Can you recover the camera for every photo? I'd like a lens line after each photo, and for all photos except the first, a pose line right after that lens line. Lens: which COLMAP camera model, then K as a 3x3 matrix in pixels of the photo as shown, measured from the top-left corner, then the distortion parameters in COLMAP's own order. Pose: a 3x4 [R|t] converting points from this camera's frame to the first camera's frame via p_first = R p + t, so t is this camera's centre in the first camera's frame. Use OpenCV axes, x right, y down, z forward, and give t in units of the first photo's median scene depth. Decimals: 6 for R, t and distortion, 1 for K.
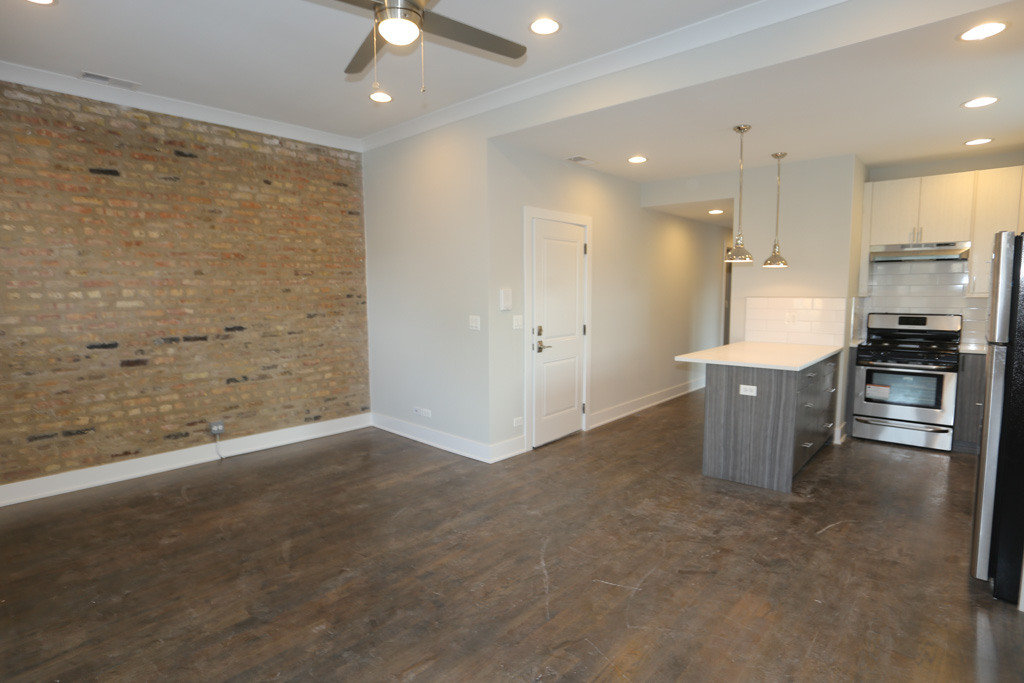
lens RADIAL K [[533.0, 0, 511.1], [0, 533.0, 349.3], [0, 0, 1]] dist [-0.078036, 0.030953]
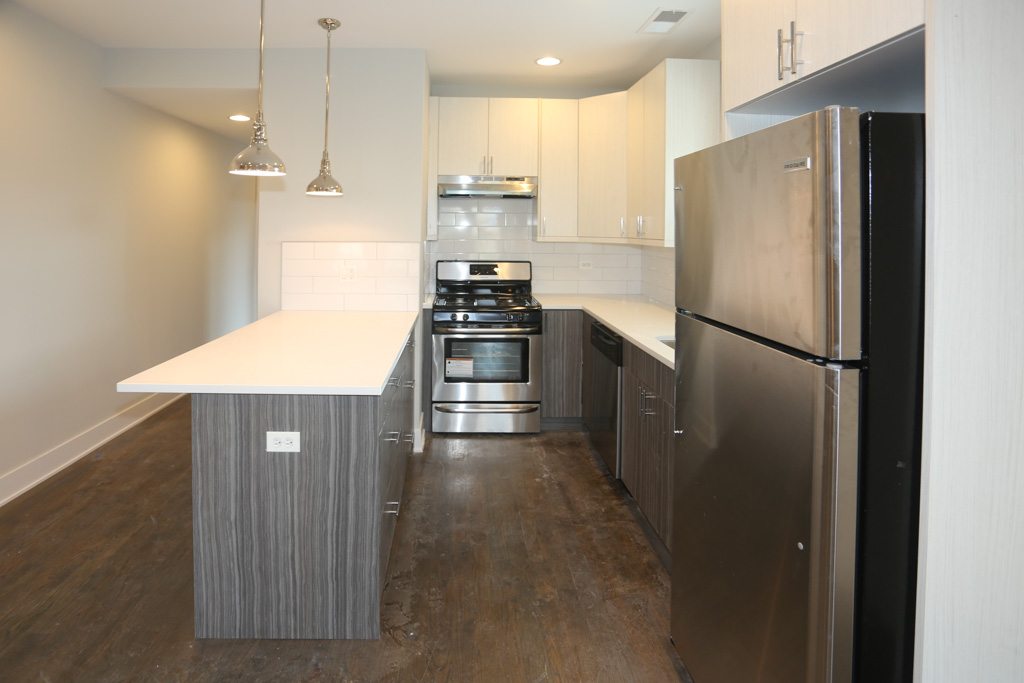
lens RADIAL K [[527.6, 0, 463.2], [0, 527.6, 229.6], [0, 0, 1]] dist [-0.039749, 0.000725]
pose [[0.741044, 0.015987, 0.671266, 0.245522], [0.060338, 0.994086, -0.090285, -0.058133], [-0.668740, 0.107408, 0.735698, 0.509855]]
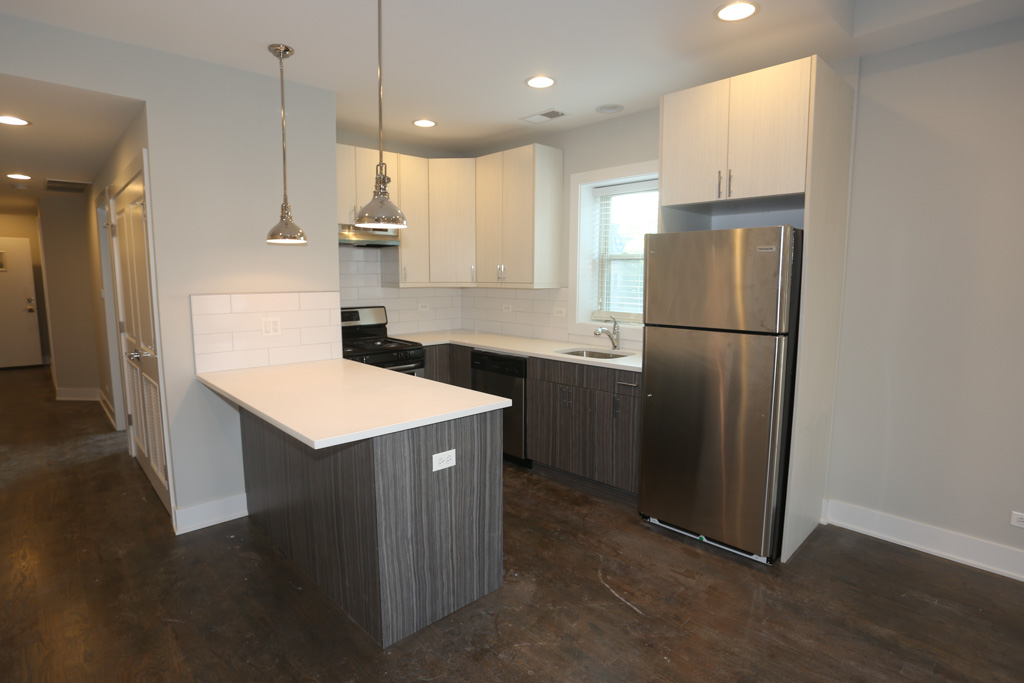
lens RADIAL K [[533.0, 0, 511.1], [0, 533.0, 349.3], [0, 0, 1]] dist [-0.078036, 0.030953]
pose [[0.096643, -0.126164, 0.987291, -0.085666], [0.109889, 0.987222, 0.115398, -0.094099], [-0.989234, 0.097340, 0.109272, 0.831326]]
